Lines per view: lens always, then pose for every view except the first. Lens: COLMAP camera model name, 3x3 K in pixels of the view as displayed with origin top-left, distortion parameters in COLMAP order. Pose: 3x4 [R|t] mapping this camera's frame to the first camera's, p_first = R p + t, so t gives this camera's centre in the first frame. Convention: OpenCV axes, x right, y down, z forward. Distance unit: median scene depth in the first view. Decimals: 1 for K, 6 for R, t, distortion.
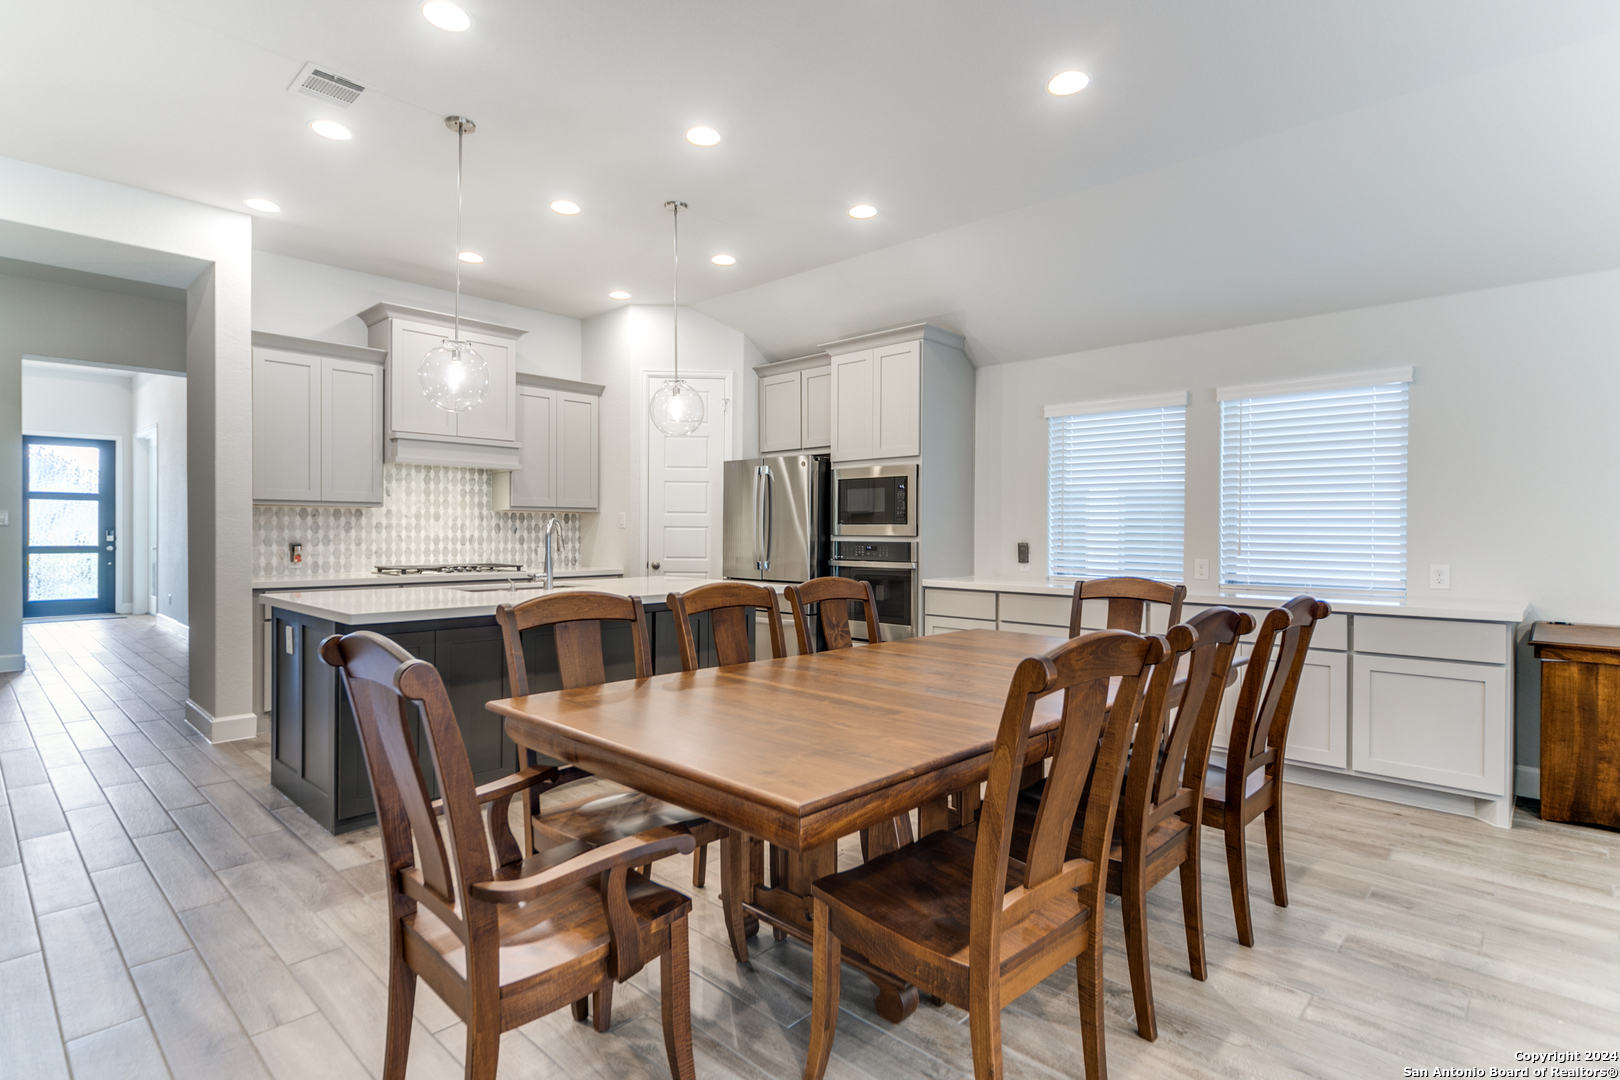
lens RADIAL K [[808.5, 0, 802.6], [0, 808.5, 535.3], [0, 0, 1]] dist [0.006827, 0.000368]
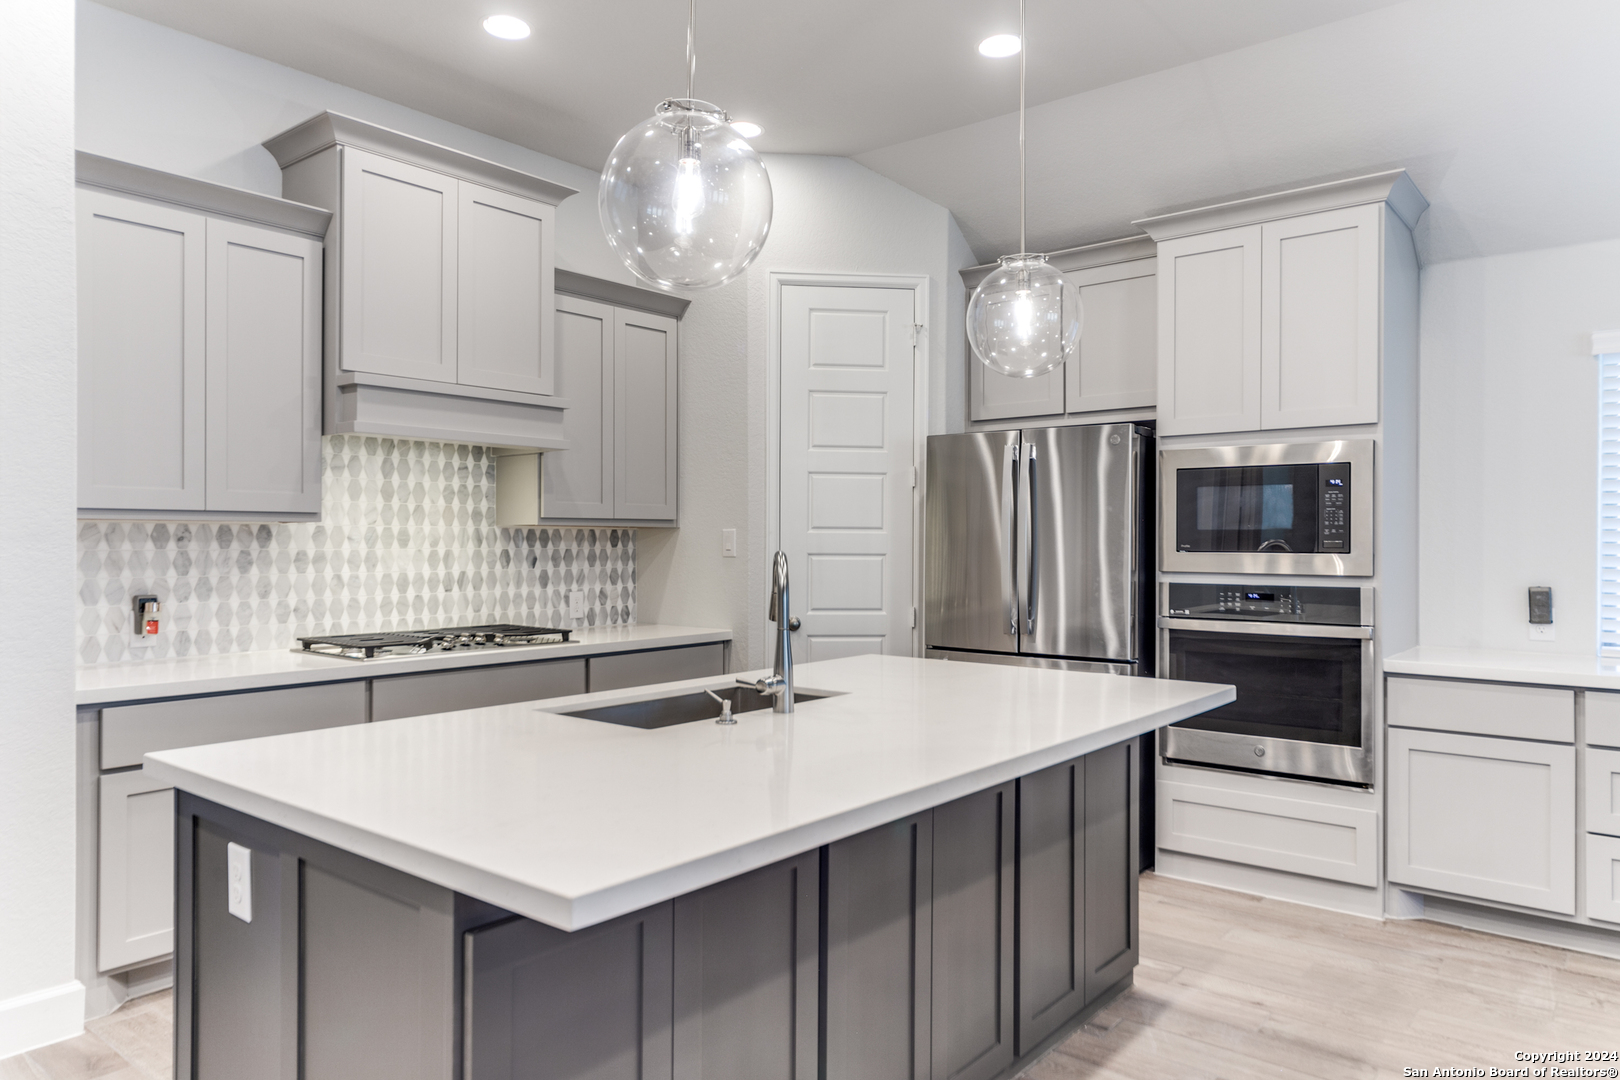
lens RADIAL K [[1074.5, 0, 795.2], [0, 1074.5, 536.0], [0, 0, 1]] dist [0.007852, 0.004076]
pose [[0.997847, -0.002409, 0.065541, -0.254522], [0.002973, 0.999959, -0.008517, -0.018727], [-0.065518, 0.008693, 0.997814, 0.297514]]
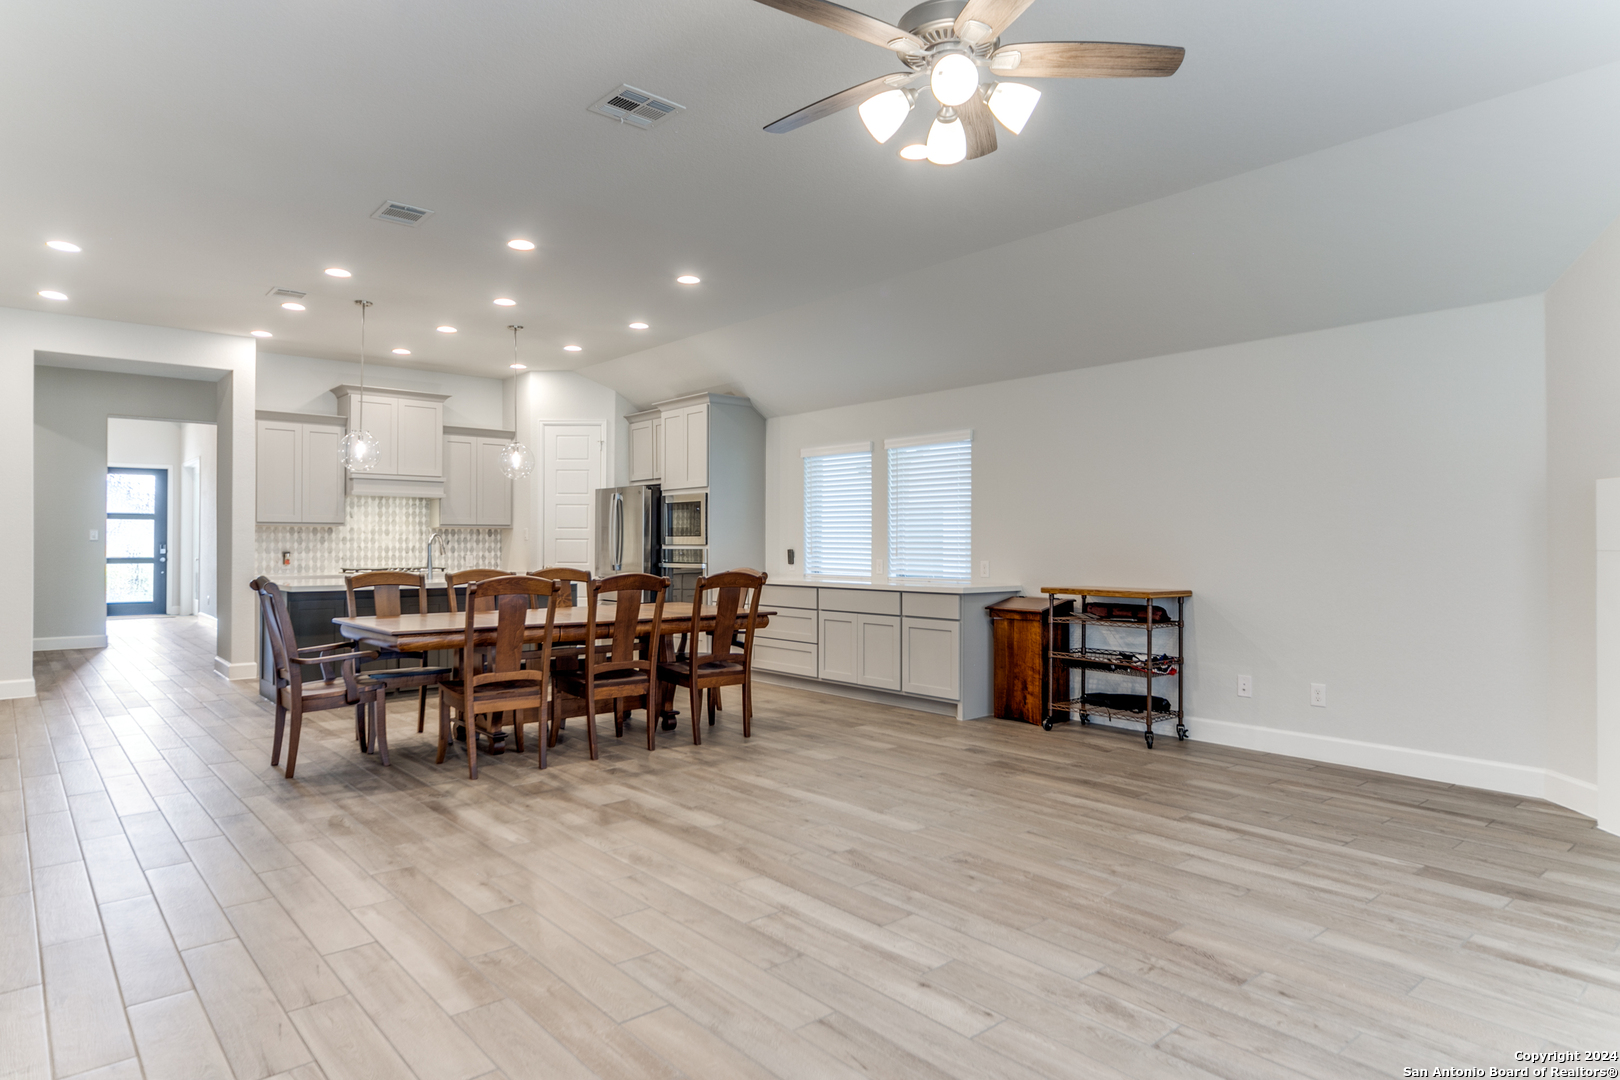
lens RADIAL K [[939.9, 0, 808.7], [0, 939.9, 533.1], [0, 0, 1]] dist [-0.003903, 0.007554]
pose [[0.995148, -0.005761, -0.098220, 0.432835], [0.004135, 0.999851, -0.016748, 0.008205], [0.098302, 0.016261, 0.995024, -0.534479]]
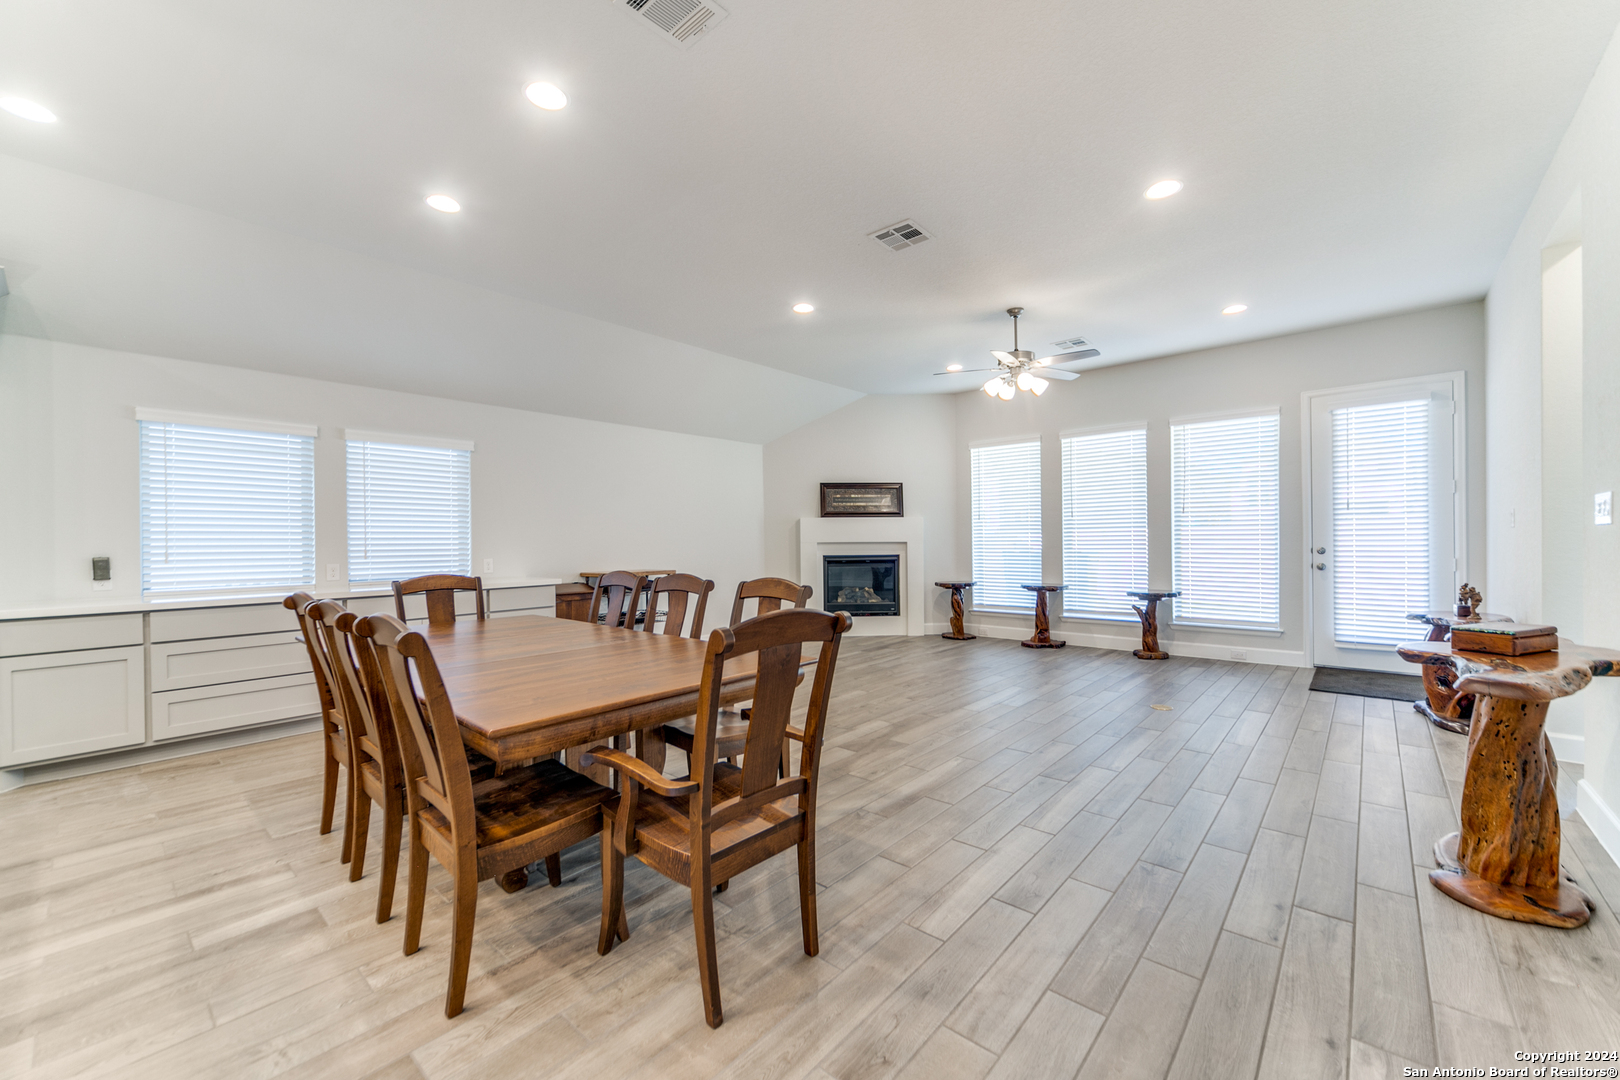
lens RADIAL K [[635.3, 0, 807.2], [0, 635.3, 542.3], [0, 0, 1]] dist [0.003346, 0.000218]
pose [[-0.039472, -0.008852, 0.999181, -0.416636], [0.013943, 0.999859, 0.009409, -0.002390], [-0.999123, 0.014303, -0.039343, 0.255003]]
